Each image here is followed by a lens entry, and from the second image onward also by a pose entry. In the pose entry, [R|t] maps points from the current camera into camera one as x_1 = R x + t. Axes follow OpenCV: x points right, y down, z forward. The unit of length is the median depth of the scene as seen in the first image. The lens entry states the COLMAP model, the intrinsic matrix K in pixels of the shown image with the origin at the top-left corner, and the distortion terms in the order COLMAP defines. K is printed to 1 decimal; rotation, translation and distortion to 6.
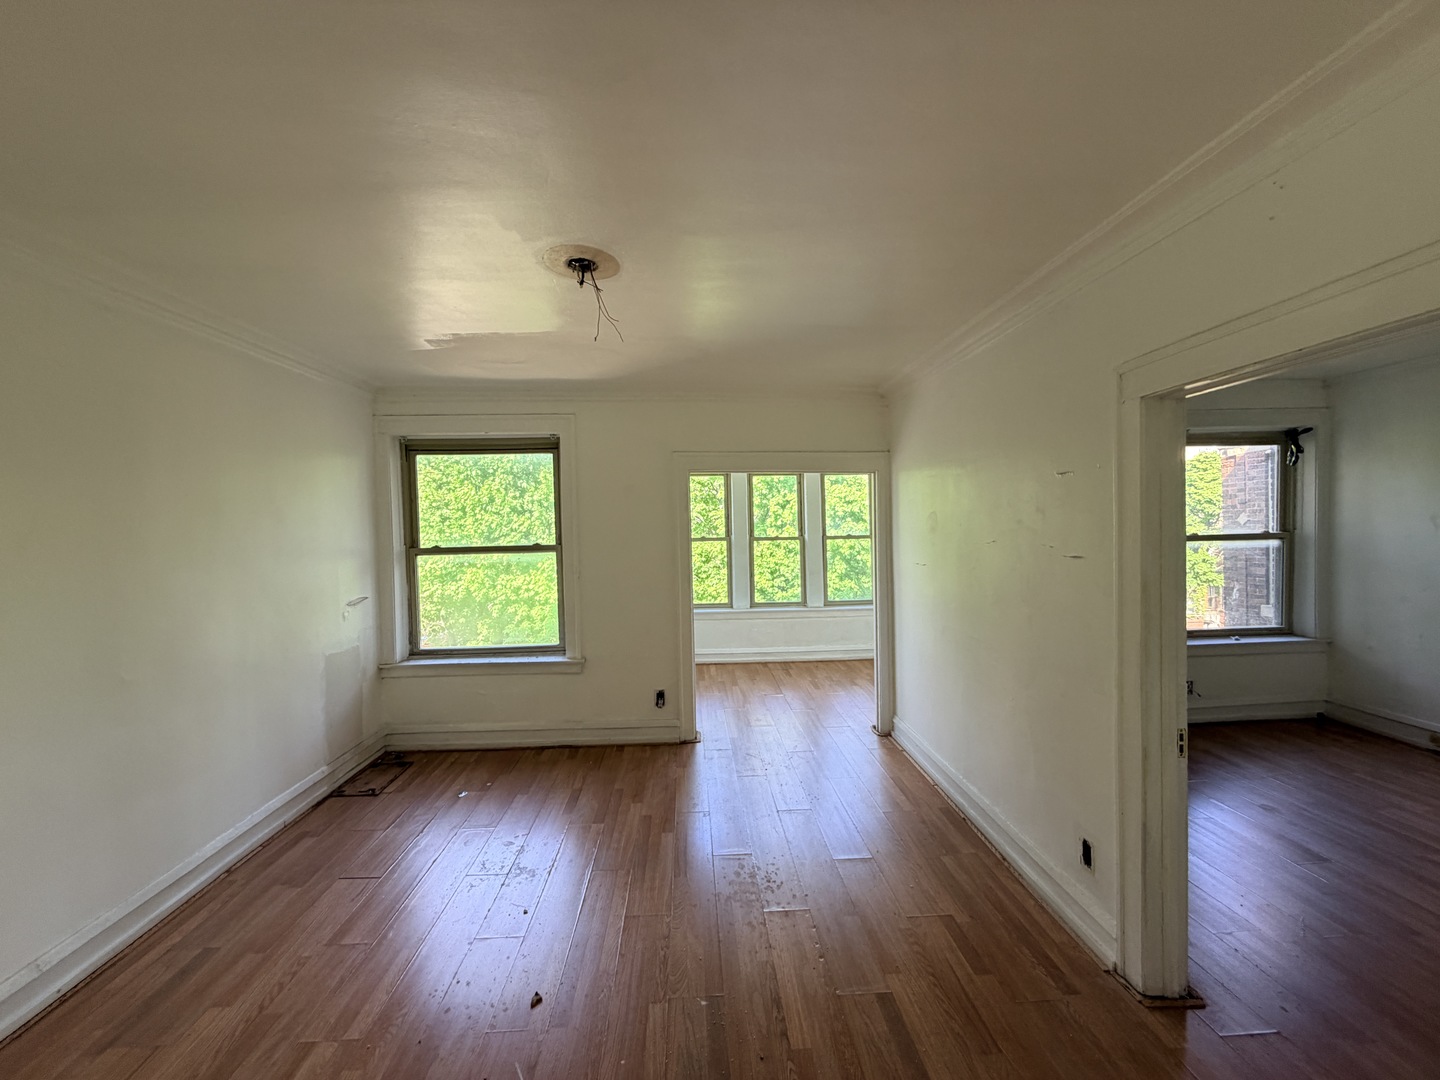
lens RADIAL K [[575.9, 0, 721.5], [0, 575.9, 538.4], [0, 0, 1]] dist [0.000068, -0.000189]
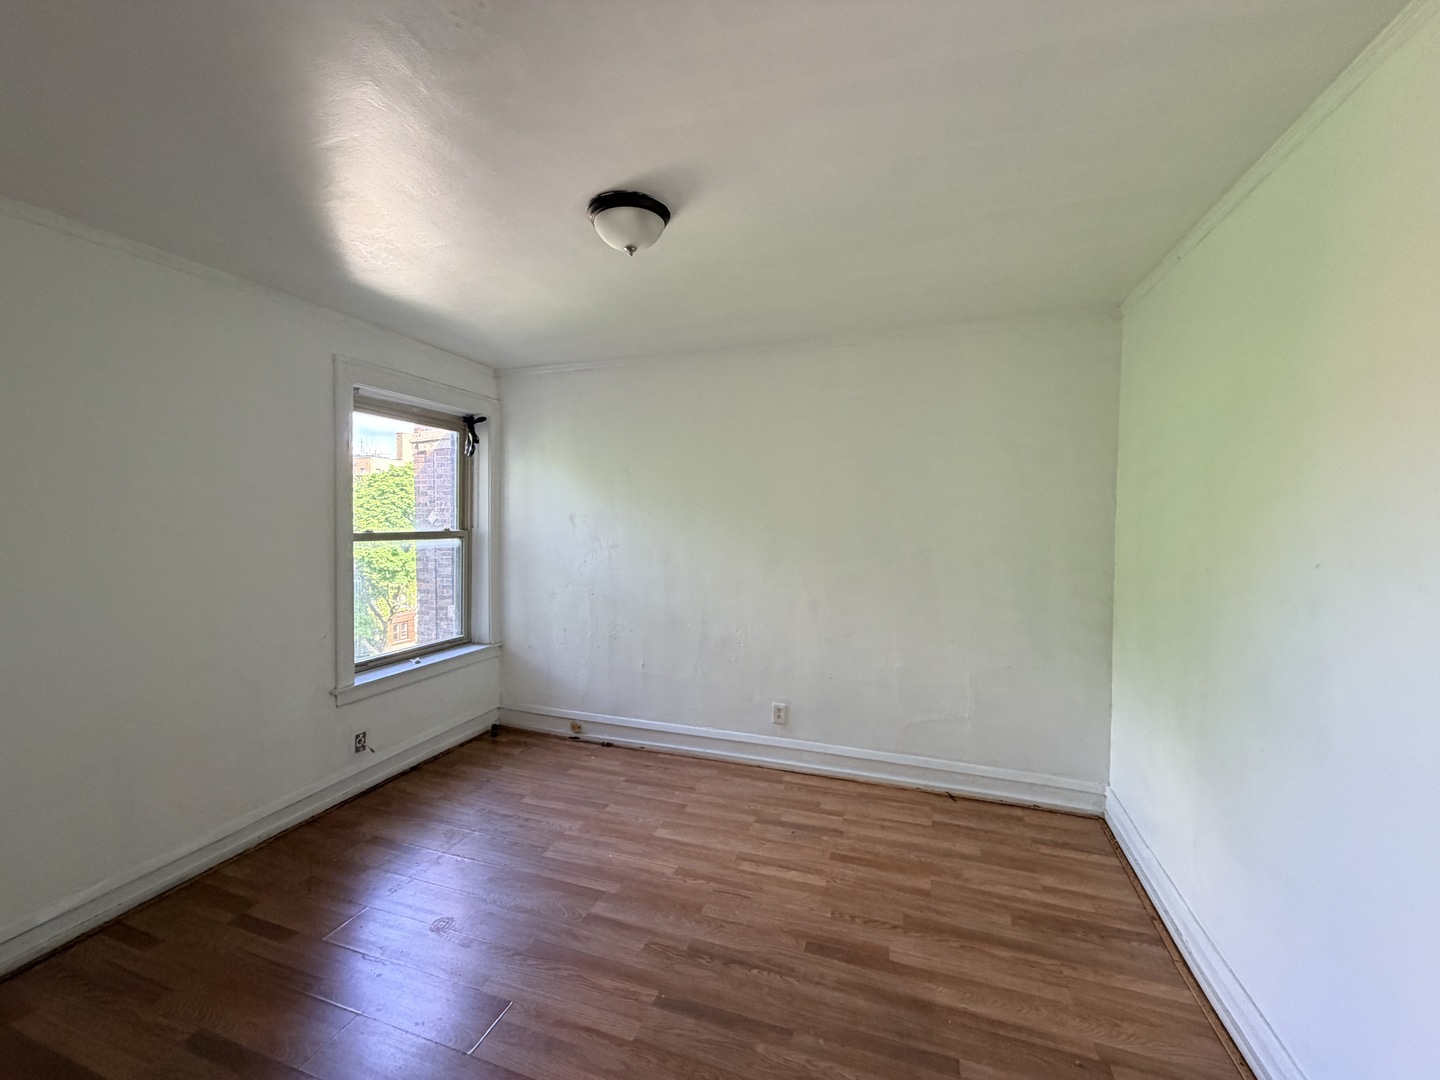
lens RADIAL K [[633.5, 0, 736.7], [0, 633.5, 538.6], [0, 0, 1]] dist [0.001092, 0.000029]
pose [[0.387161, -0.003371, 0.922006, 0.240127], [0.003996, 0.999990, 0.001978, 0.002044], [-0.922004, 0.002918, 0.387170, 0.232586]]
